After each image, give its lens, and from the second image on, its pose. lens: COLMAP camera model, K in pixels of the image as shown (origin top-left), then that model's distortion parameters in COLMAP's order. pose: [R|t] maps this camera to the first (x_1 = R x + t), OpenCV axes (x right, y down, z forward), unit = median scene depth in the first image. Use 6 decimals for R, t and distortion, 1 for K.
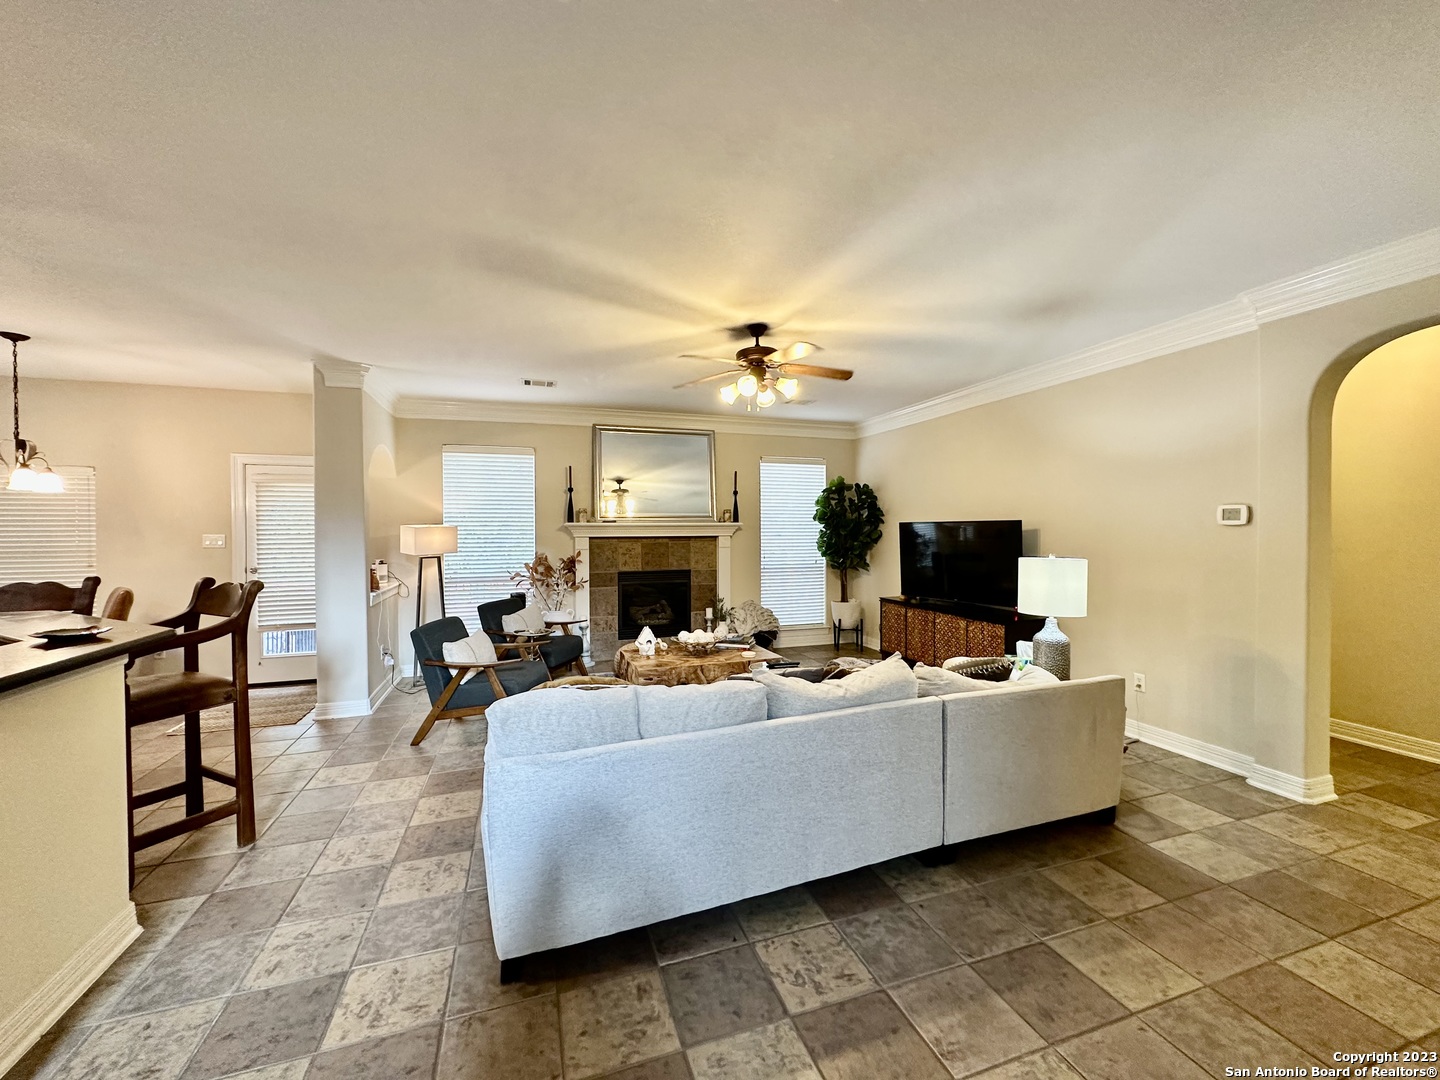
lens RADIAL K [[576.2, 0, 721.4], [0, 576.2, 537.2], [0, 0, 1]] dist [-0.003883, 0.001017]
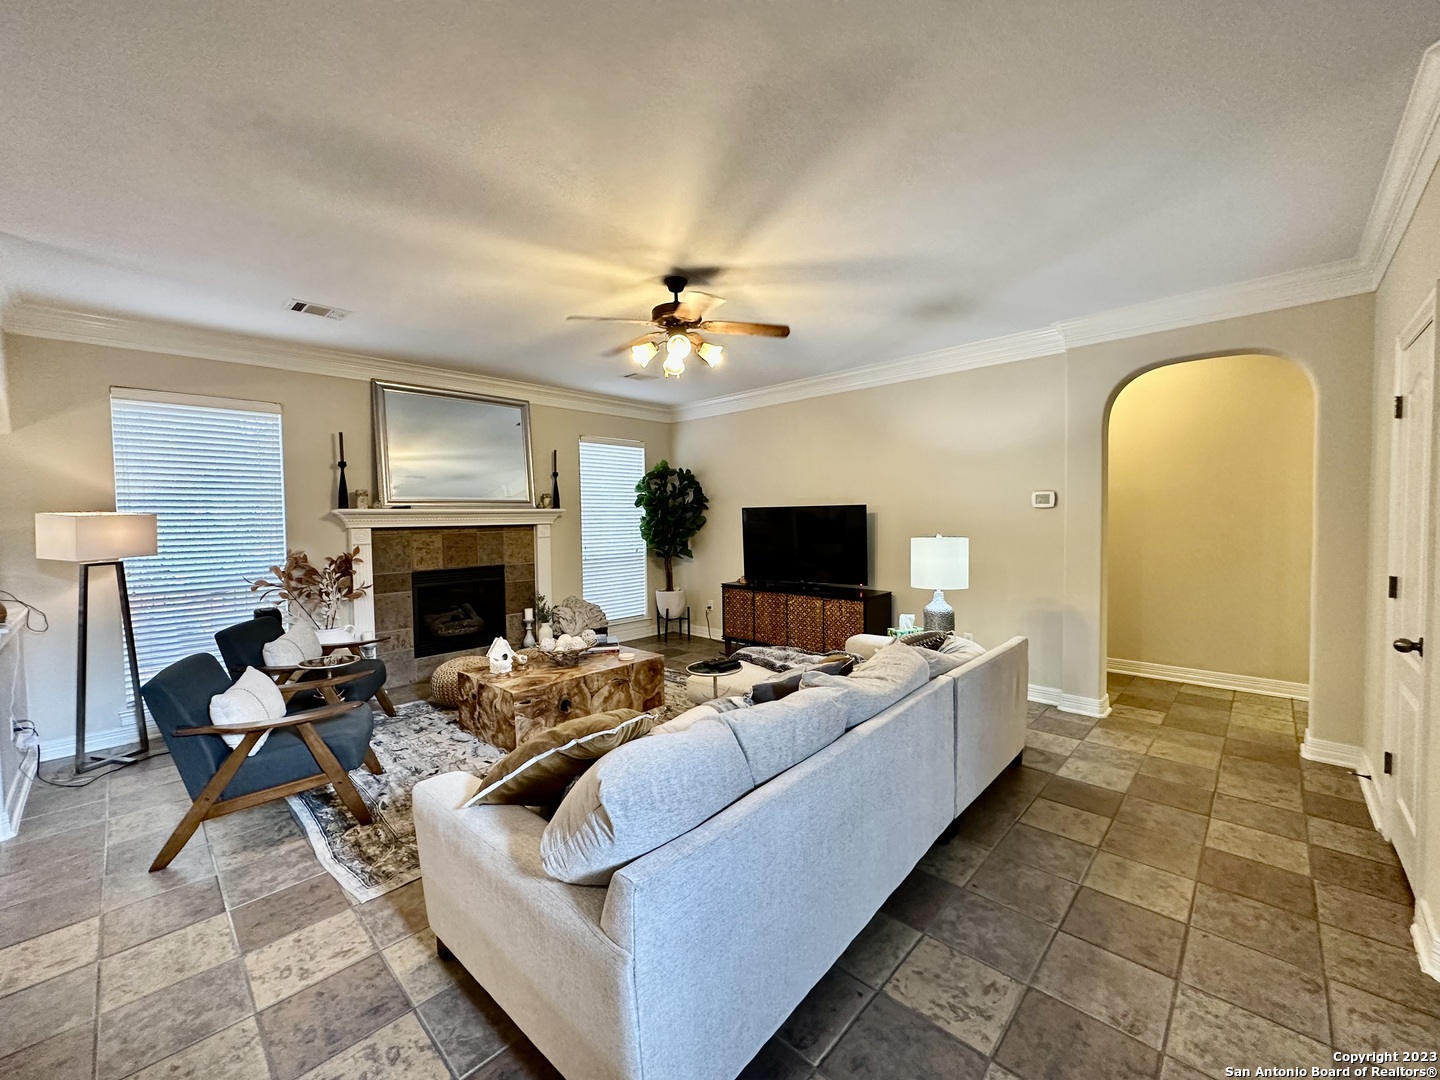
lens RADIAL K [[576.2, 0, 721.4], [0, 576.2, 537.2], [0, 0, 1]] dist [-0.003883, 0.001017]
pose [[0.885707, -0.024899, 0.463576, -0.176138], [0.016311, 0.999613, 0.022526, 0.002281], [-0.463958, -0.012390, 0.885771, 0.117691]]
